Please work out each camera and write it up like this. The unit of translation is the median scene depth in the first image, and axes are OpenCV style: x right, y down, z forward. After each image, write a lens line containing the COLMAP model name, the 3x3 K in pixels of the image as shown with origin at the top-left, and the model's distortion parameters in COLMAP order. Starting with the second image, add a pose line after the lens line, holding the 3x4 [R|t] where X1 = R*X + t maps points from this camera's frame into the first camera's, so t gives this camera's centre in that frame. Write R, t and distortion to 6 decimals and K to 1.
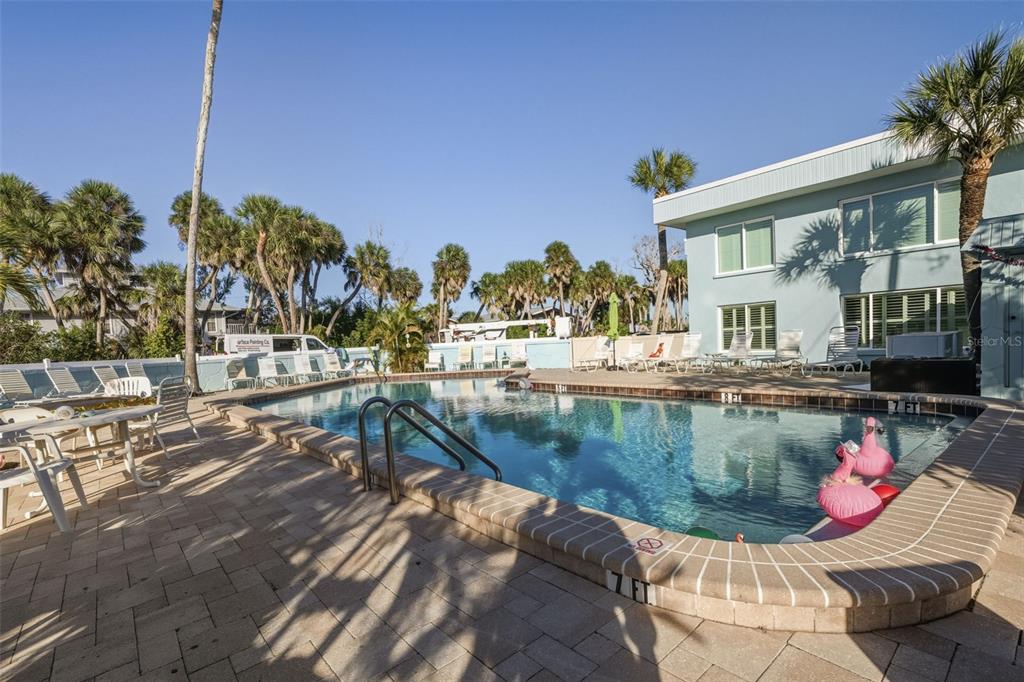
lens RADIAL K [[480.8, 0, 510.6], [0, 480.8, 362.9], [0, 0, 1]] dist [-0.001702, -0.000096]
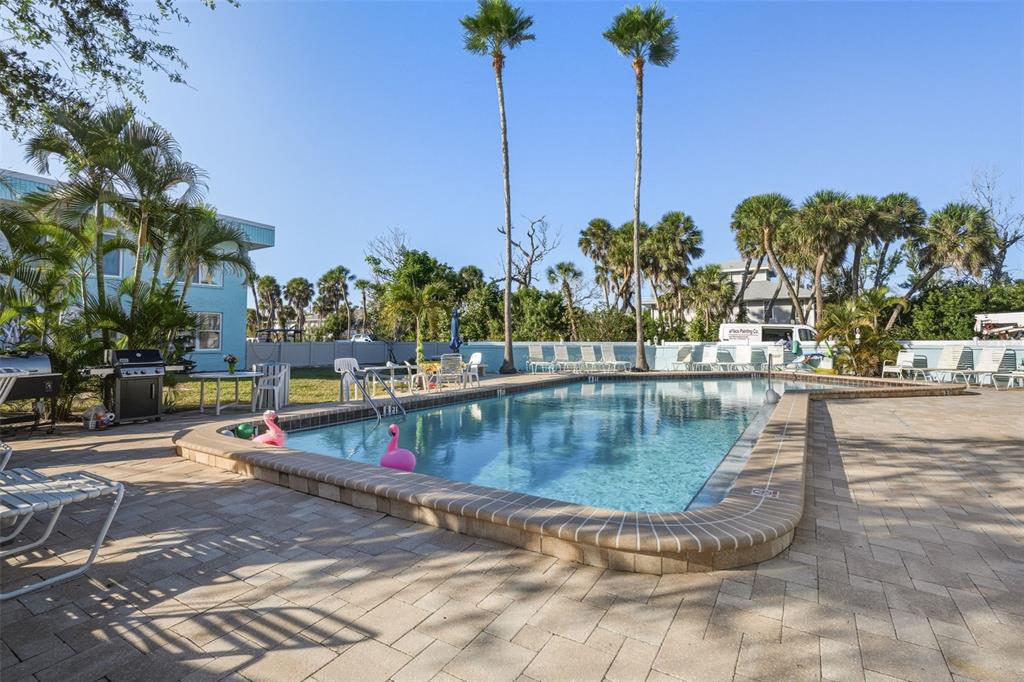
lens RADIAL K [[464.7, 0, 513.0], [0, 464.7, 338.4], [0, 0, 1]] dist [-0.003939, -0.000088]
pose [[0.305880, 0.044028, -0.951052, 0.305977], [-0.053761, 0.998135, 0.028917, -0.028779], [0.950551, 0.042285, 0.307676, 0.164746]]
